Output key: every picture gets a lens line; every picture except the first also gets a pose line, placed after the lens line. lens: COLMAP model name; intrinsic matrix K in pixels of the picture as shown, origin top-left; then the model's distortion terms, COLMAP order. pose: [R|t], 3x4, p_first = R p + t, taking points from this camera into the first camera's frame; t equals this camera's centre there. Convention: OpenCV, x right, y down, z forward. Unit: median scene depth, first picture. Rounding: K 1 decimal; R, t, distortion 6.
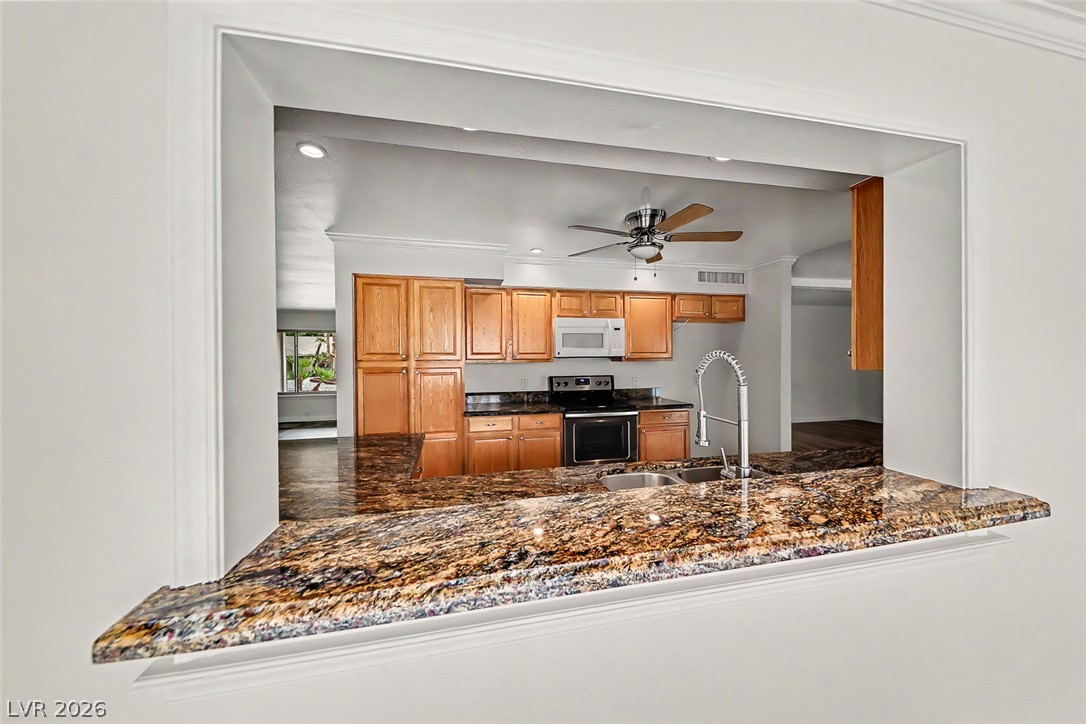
lens RADIAL K [[380.6, 0, 542.4], [0, 380.6, 359.9], [0, 0, 1]] dist [0.013230, -0.007214]
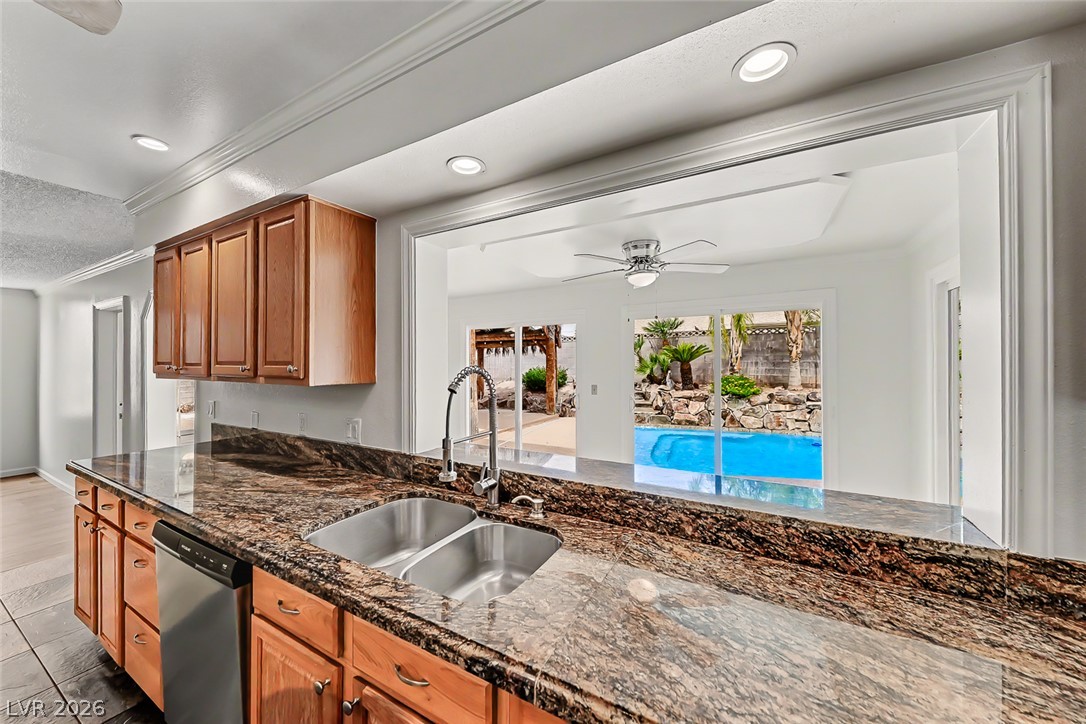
lens RADIAL K [[380.6, 0, 542.4], [0, 380.6, 359.9], [0, 0, 1]] dist [0.013230, -0.007214]
pose [[-0.744513, 0.015740, 0.667422, -0.110197], [0.016870, 0.999846, -0.004762, -0.010757], [-0.667394, 0.007714, -0.744665, 0.570688]]
